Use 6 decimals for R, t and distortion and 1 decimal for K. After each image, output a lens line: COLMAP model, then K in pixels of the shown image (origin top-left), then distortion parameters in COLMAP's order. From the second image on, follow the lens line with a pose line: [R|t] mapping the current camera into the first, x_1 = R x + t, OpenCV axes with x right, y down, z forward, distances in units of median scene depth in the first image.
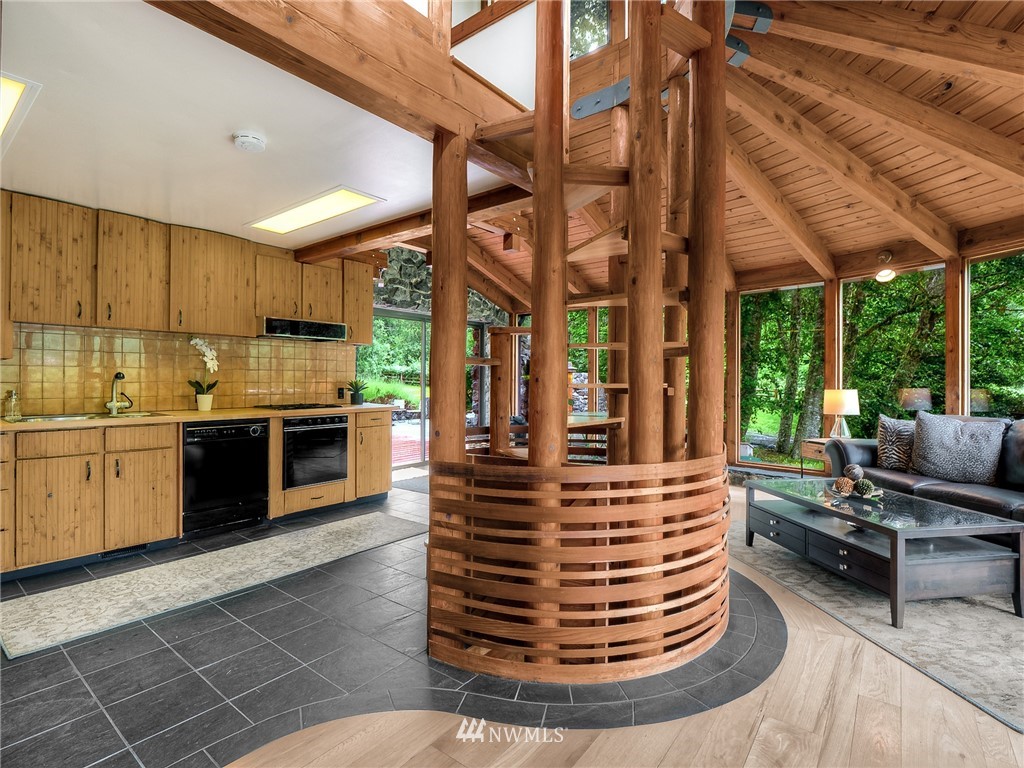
lens RADIAL K [[501.1, 0, 510.7], [0, 501.1, 378.9], [0, 0, 1]] dist [-0.002511, -0.001622]
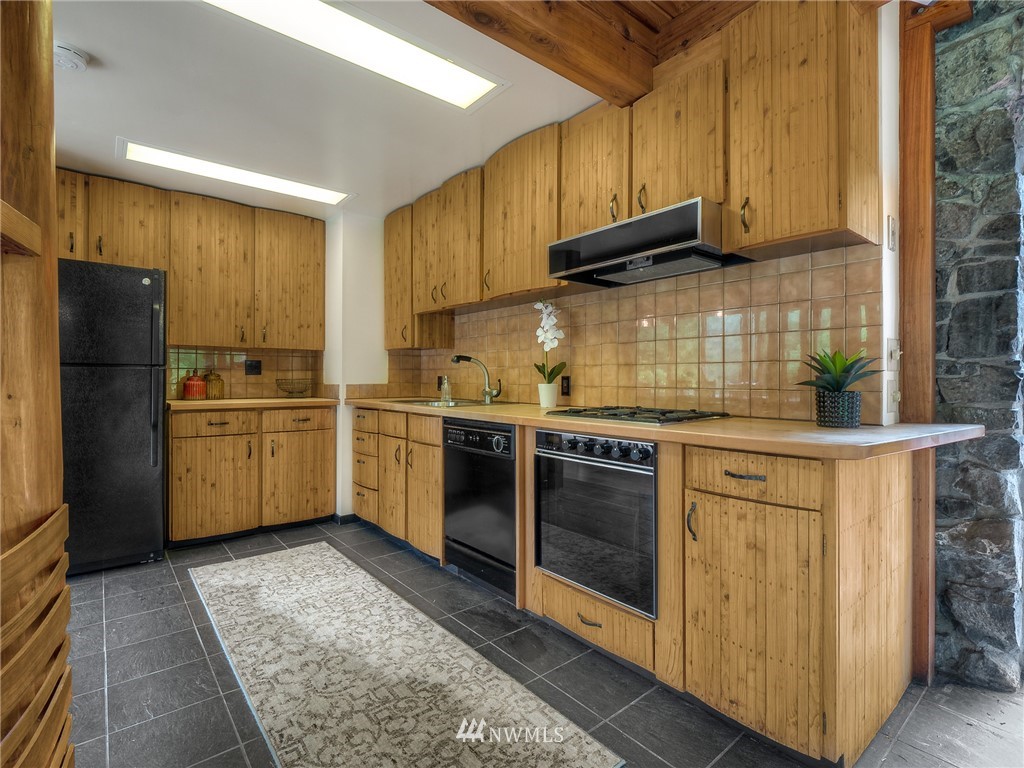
lens RADIAL K [[501.1, 0, 515.2], [0, 501.1, 379.5], [0, 0, 1]] dist [-0.002511, -0.001622]
pose [[-0.213250, -0.005583, -0.976982, 0.068437], [-0.003628, 0.999981, -0.004922, 0.032144], [0.976991, 0.002495, -0.213266, 1.211842]]
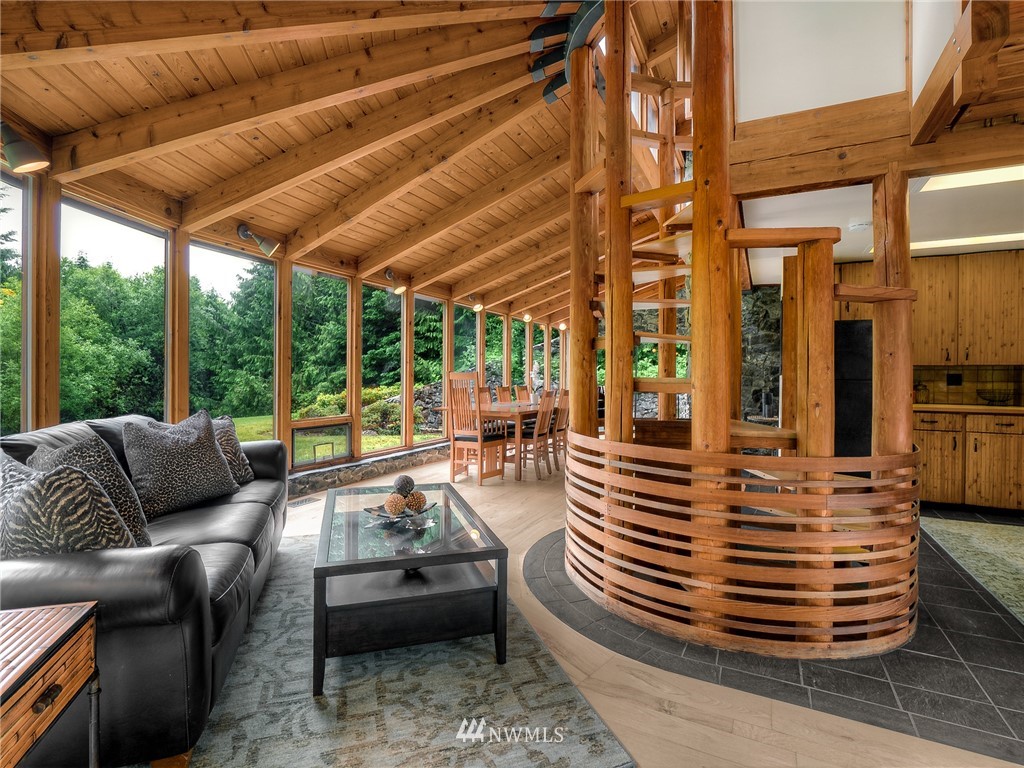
lens RADIAL K [[501.1, 0, 519.4], [0, 501.1, 378.1], [0, 0, 1]] dist [-0.002511, -0.001622]
pose [[-0.978508, -0.013650, -0.205755, 0.552118], [-0.014768, 0.999883, 0.003895, 0.011279], [0.205678, 0.006850, -0.978596, 1.503159]]
